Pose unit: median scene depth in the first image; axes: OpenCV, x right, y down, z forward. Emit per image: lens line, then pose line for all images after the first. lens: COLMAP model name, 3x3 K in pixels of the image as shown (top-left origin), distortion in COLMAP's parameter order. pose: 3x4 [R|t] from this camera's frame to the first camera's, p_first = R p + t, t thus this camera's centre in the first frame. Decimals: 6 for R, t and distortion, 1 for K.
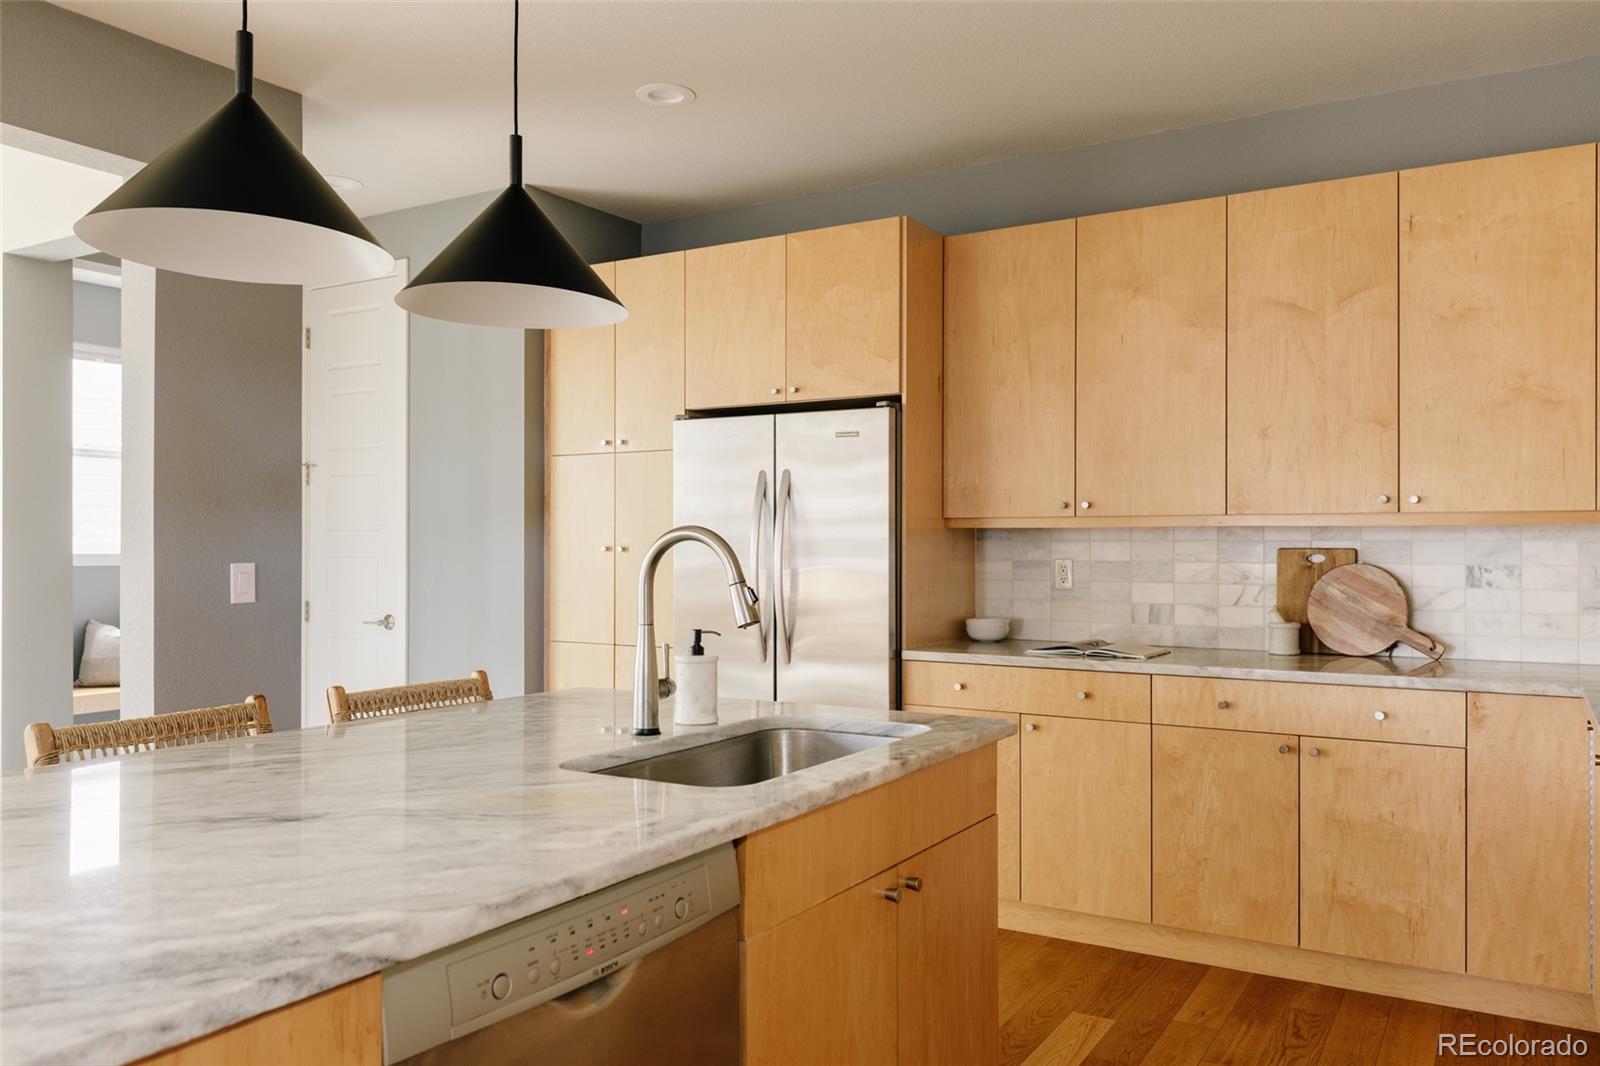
lens RADIAL K [[1184.3, 0, 800.0], [0, 1184.3, 533.0], [0, 0, 1]] dist [0.003083, 0.000790]
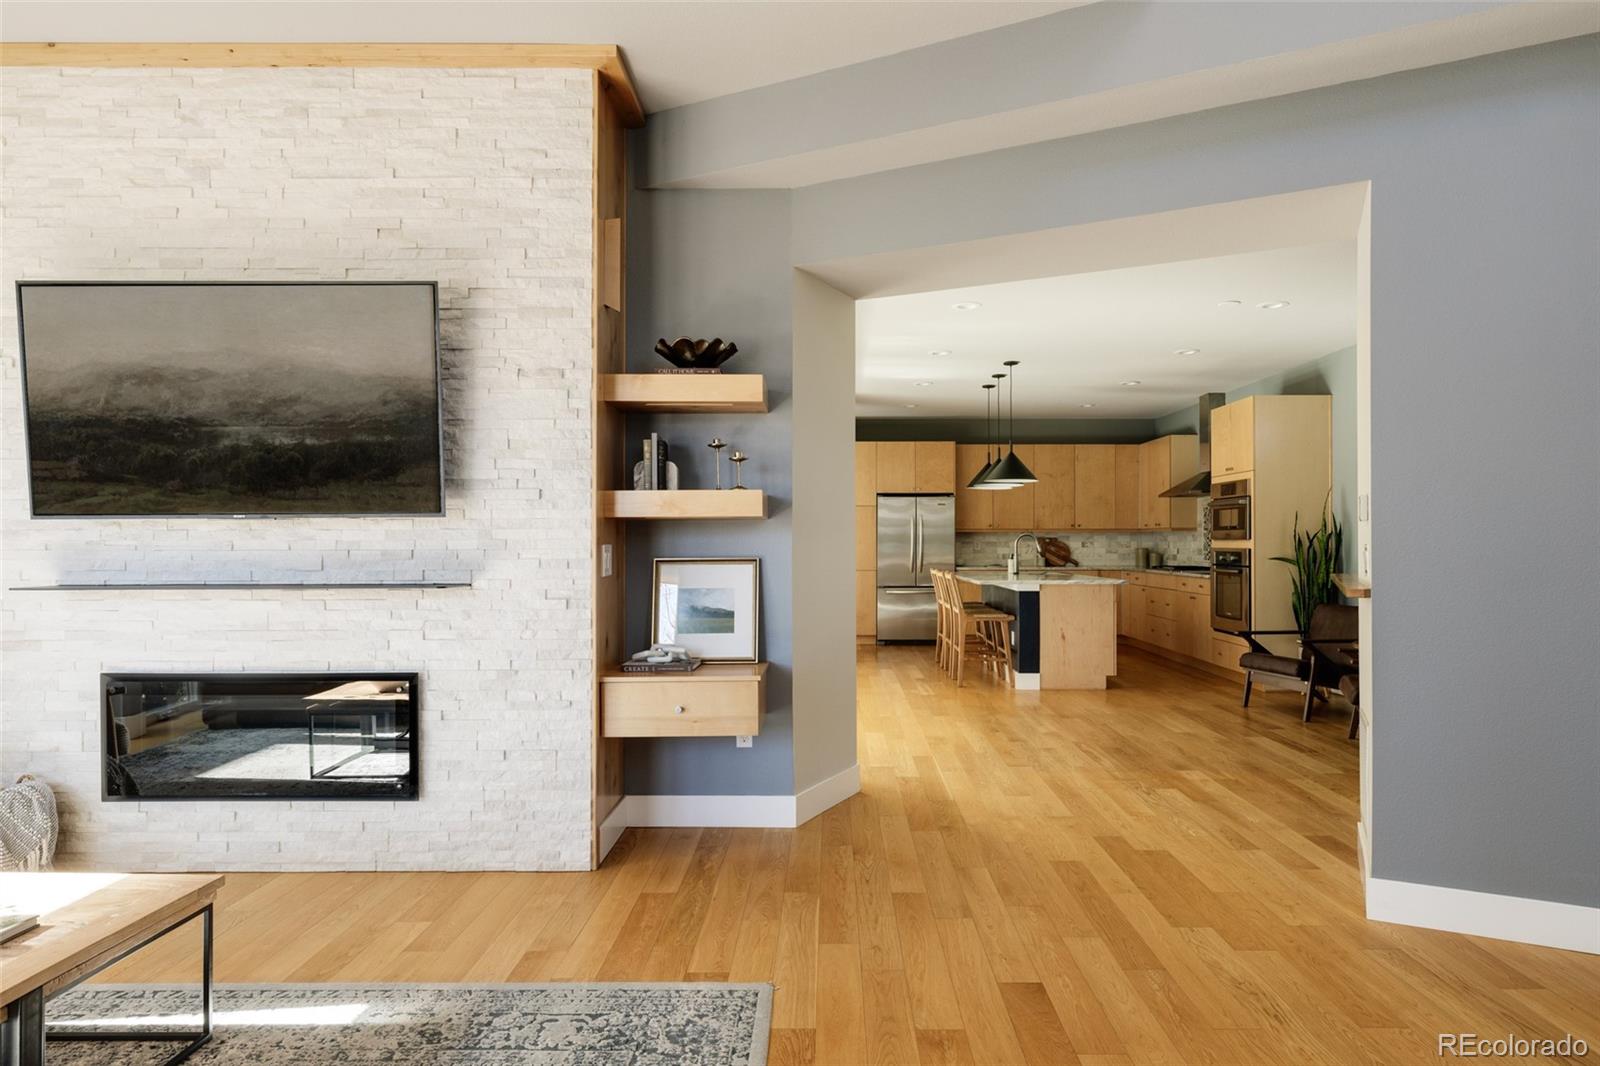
lens RADIAL K [[938.7, 0, 800.0], [0, 938.7, 533.0], [0, 0, 1]] dist [0.000473, 0.000109]
pose [[0.872493, 0.003104, 0.488616, -1.671559], [-0.005254, 0.999982, 0.003029, -0.006702], [-0.488598, -0.005210, 0.872493, -1.193527]]
